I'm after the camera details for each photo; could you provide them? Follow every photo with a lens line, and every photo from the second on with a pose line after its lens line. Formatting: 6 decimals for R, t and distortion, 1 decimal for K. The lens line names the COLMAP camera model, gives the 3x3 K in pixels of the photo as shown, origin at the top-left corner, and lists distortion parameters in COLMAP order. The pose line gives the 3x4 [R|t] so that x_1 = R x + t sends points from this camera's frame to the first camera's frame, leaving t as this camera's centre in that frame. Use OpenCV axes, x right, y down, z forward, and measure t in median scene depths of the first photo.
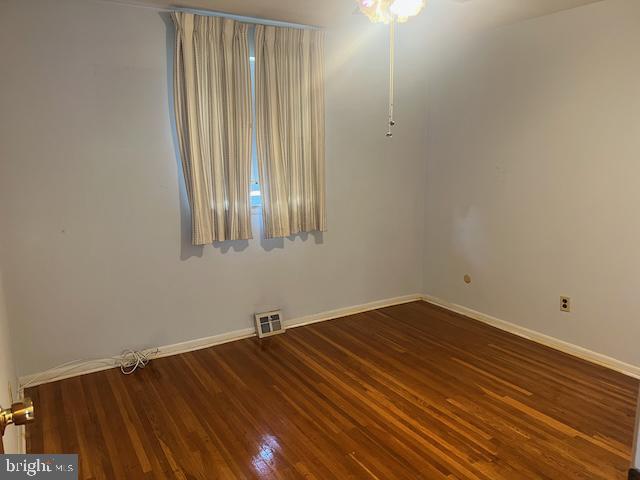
lens RADIAL K [[482.4, 0, 322.1], [0, 482.4, 241.7], [0, 0, 1]] dist [0.052146, -0.057620]
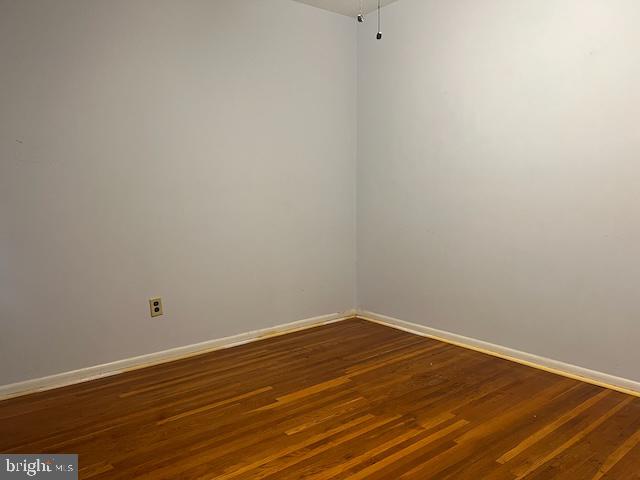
lens RADIAL K [[482.4, 0, 318.9], [0, 482.4, 243.9], [0, 0, 1]] dist [0.052146, -0.057620]
pose [[-0.115081, -0.097986, 0.988512, -0.406777], [0.198831, 0.972713, 0.119568, -0.026529], [-0.973254, 0.210306, -0.092458, 0.898715]]
